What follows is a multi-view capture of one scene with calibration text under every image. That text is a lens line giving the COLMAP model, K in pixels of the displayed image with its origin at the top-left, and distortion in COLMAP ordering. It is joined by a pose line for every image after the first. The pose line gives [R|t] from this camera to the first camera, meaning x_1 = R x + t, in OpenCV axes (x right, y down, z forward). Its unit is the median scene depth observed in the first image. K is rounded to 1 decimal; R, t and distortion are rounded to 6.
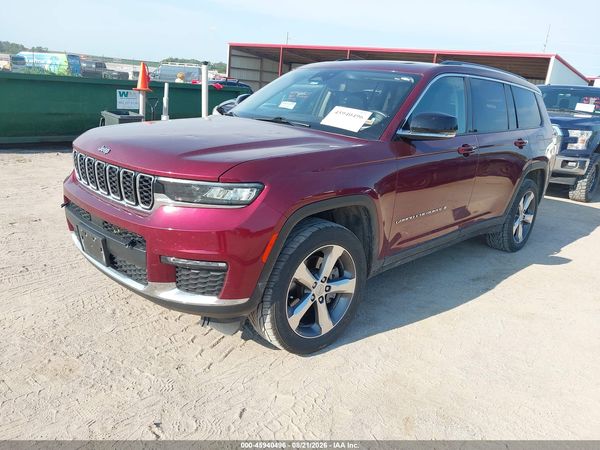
lens RADIAL K [[496.0, 0, 297.2], [0, 496.0, 210.3], [0, 0, 1]] dist [0.039117, -0.002083]
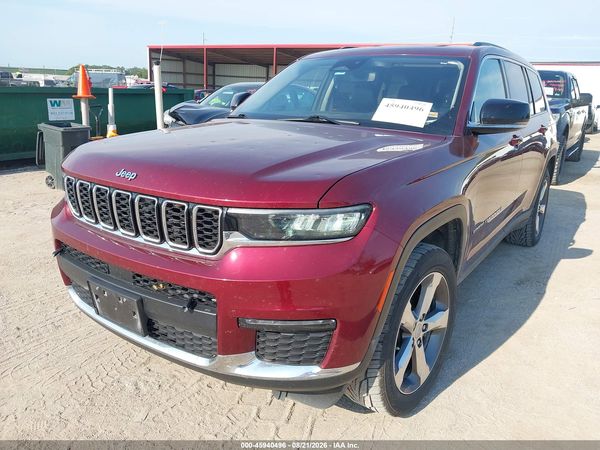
lens RADIAL K [[496.0, 0, 297.2], [0, 496.0, 210.3], [0, 0, 1]] dist [0.039117, -0.002083]
pose [[0.986593, -0.086146, 0.138613, -0.233010], [0.086159, 0.996264, 0.005916, -0.049914], [-0.138604, 0.006106, 0.990329, 0.241402]]
